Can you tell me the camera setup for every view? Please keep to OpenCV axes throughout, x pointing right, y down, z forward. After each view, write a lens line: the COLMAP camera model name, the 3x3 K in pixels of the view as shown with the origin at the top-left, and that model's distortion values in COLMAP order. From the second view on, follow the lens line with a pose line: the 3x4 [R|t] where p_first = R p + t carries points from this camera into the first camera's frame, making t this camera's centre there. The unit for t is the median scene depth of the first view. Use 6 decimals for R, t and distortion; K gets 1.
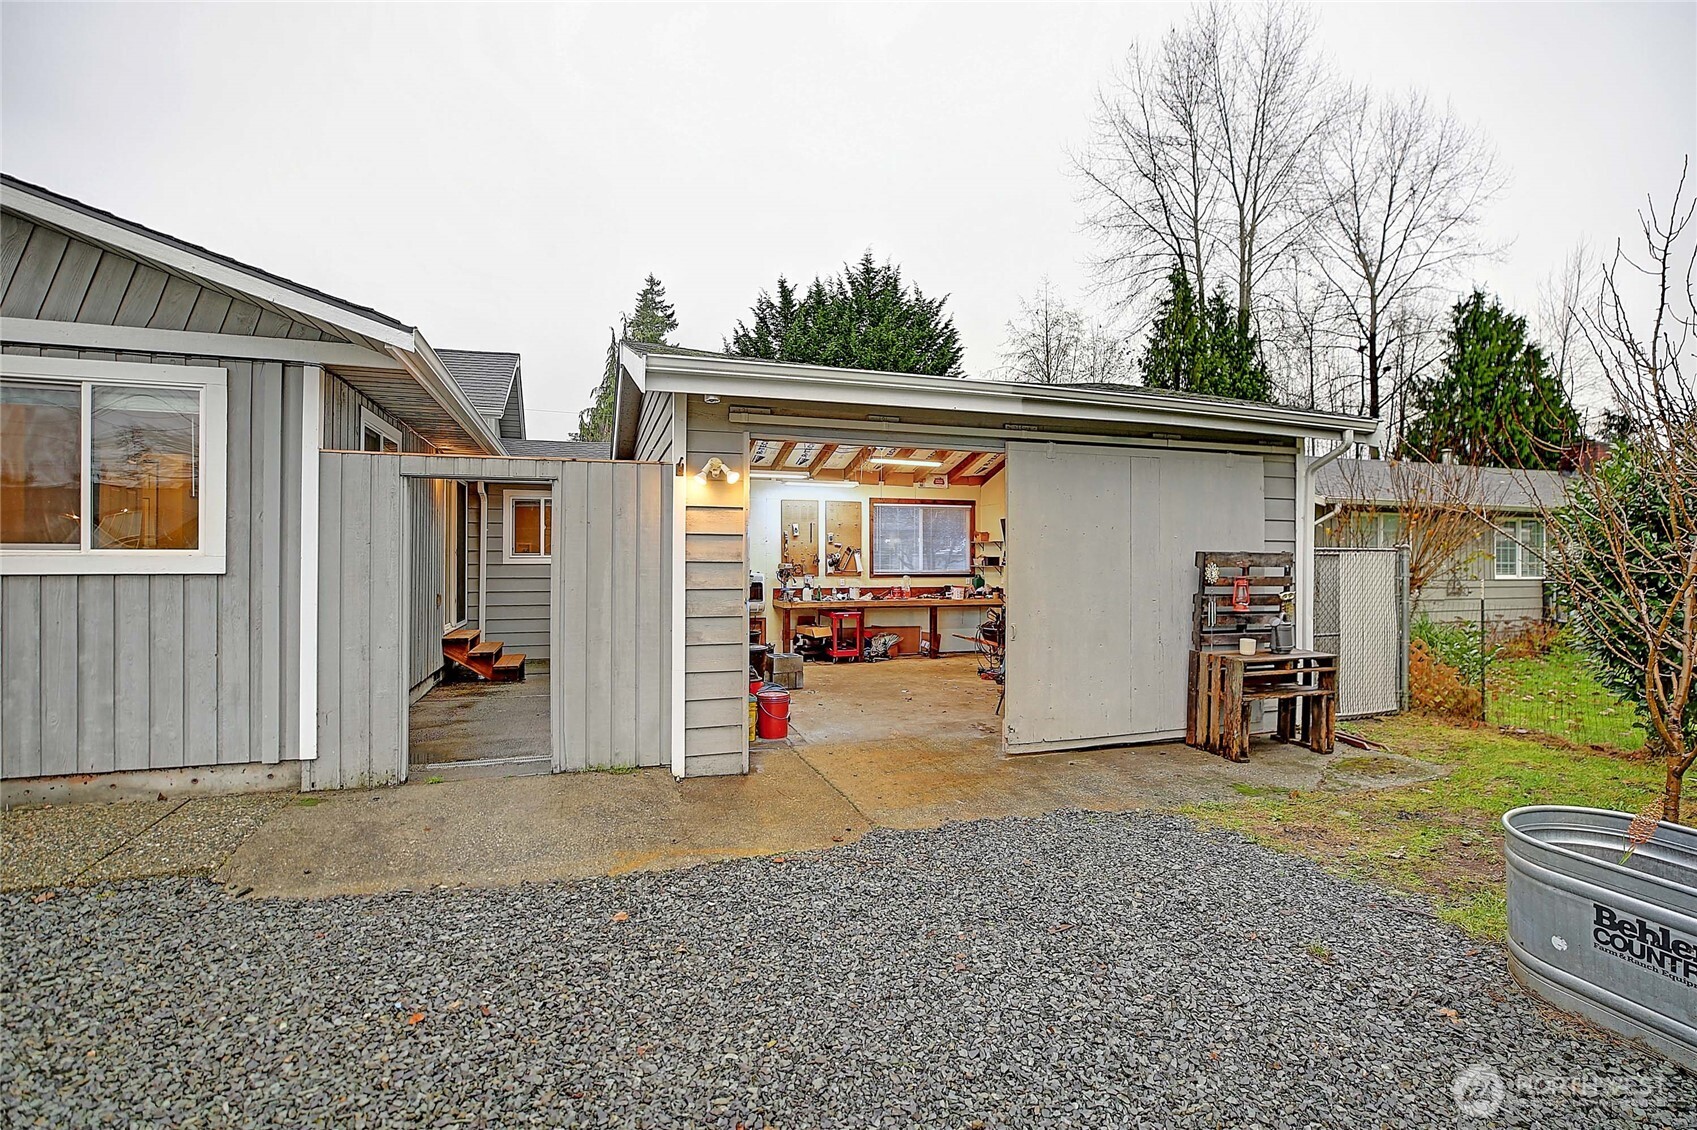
lens RADIAL K [[728.5, 0, 857.9], [0, 728.5, 560.5], [0, 0, 1]] dist [-0.020766, -0.000158]
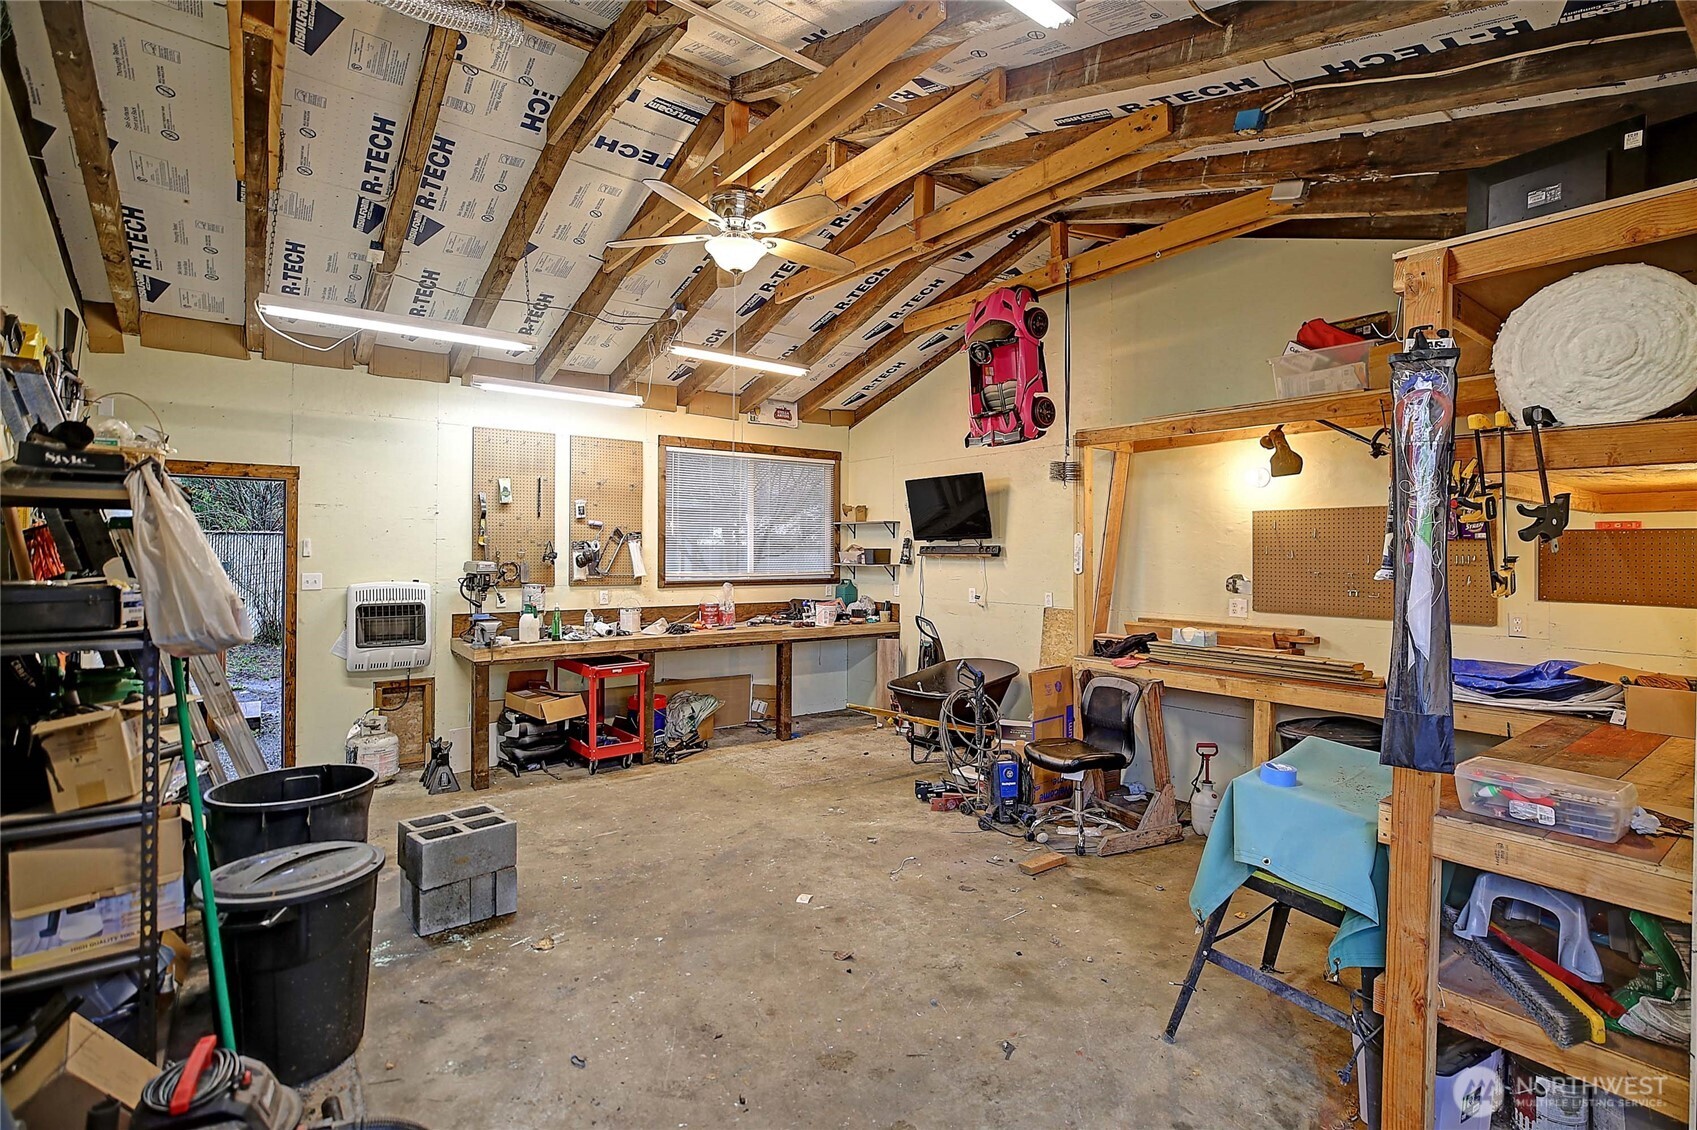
lens RADIAL K [[771.8, 0, 849.6], [0, 771.8, 550.7], [0, 0, 1]] dist [-0.029758, 0.006755]
pose [[0.949621, 0.003629, 0.313381, -0.027674], [-0.002516, 0.999989, -0.003954, -0.001232], [-0.313392, 0.002967, 0.949619, 0.444572]]
